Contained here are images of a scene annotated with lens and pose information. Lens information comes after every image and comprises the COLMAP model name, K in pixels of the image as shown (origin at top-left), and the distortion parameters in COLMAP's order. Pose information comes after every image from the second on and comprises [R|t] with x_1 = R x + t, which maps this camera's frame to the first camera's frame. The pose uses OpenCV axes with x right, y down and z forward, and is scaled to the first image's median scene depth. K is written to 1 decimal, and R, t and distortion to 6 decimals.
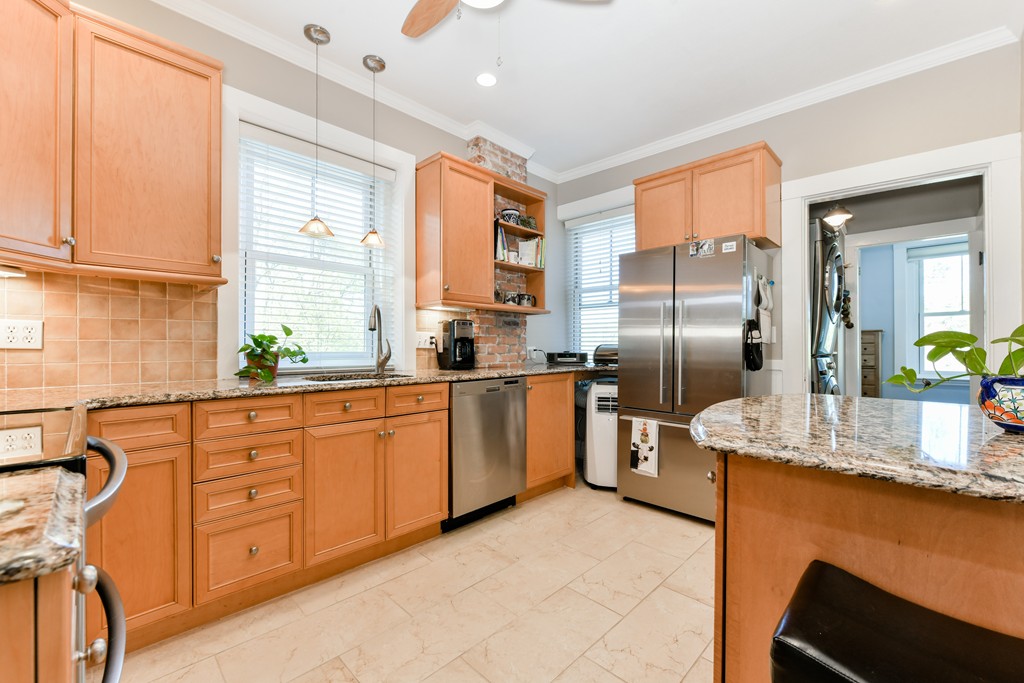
lens RADIAL K [[420.5, 0, 520.4], [0, 420.5, 346.9], [0, 0, 1]] dist [0.002055, -0.001518]
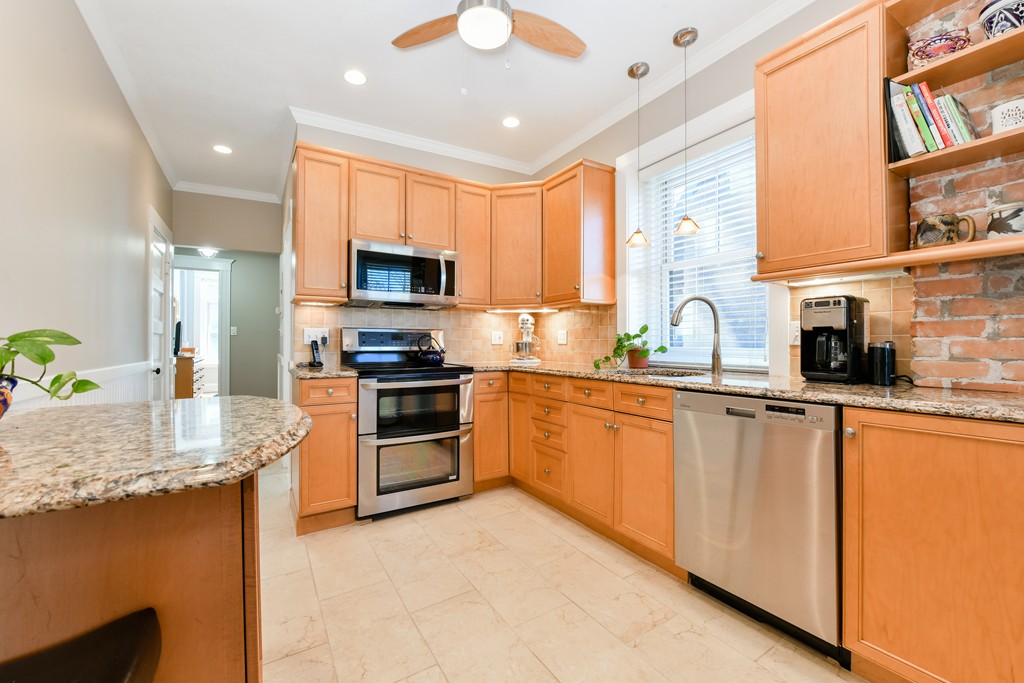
lens RADIAL K [[420.5, 0, 516.4], [0, 420.5, 339.9], [0, 0, 1]] dist [0.002055, -0.001518]
pose [[-0.246063, -0.005730, -0.969237, 0.733804], [0.001160, 0.999980, -0.006206, -0.002682], [0.969253, -0.002652, -0.246051, 0.996390]]
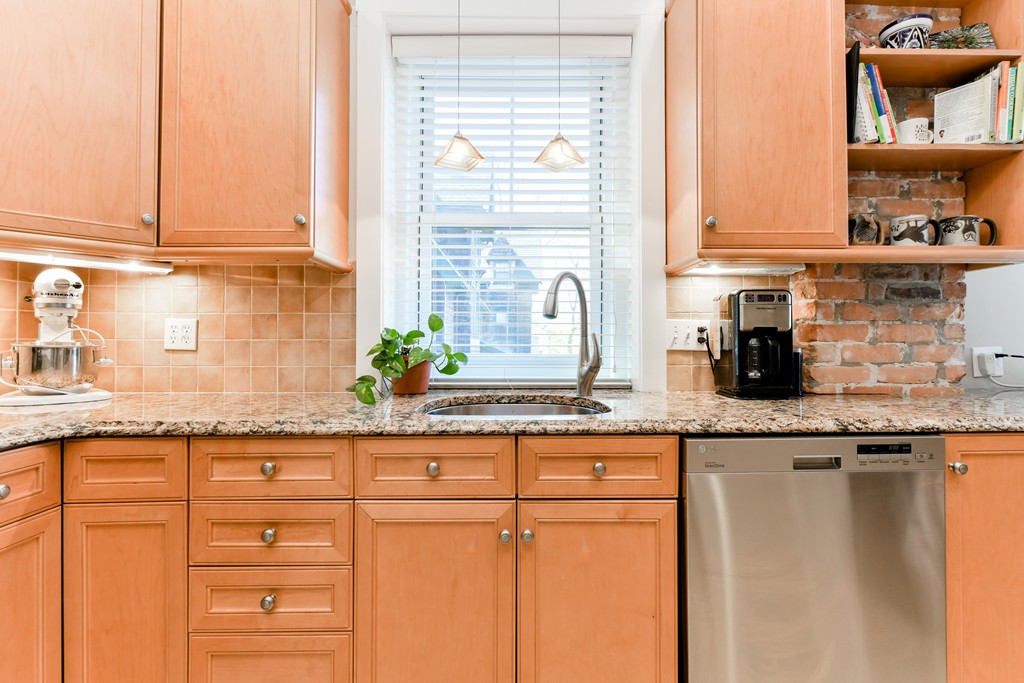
lens RADIAL K [[477.1, 0, 516.9], [0, 477.1, 335.3], [0, 0, 1]] dist [0.002248, -0.001036]
pose [[0.702632, -0.010068, -0.711482, 0.062908], [-0.000270, 0.999896, -0.014415, -0.009439], [0.711553, 0.010320, 0.702557, 0.602835]]
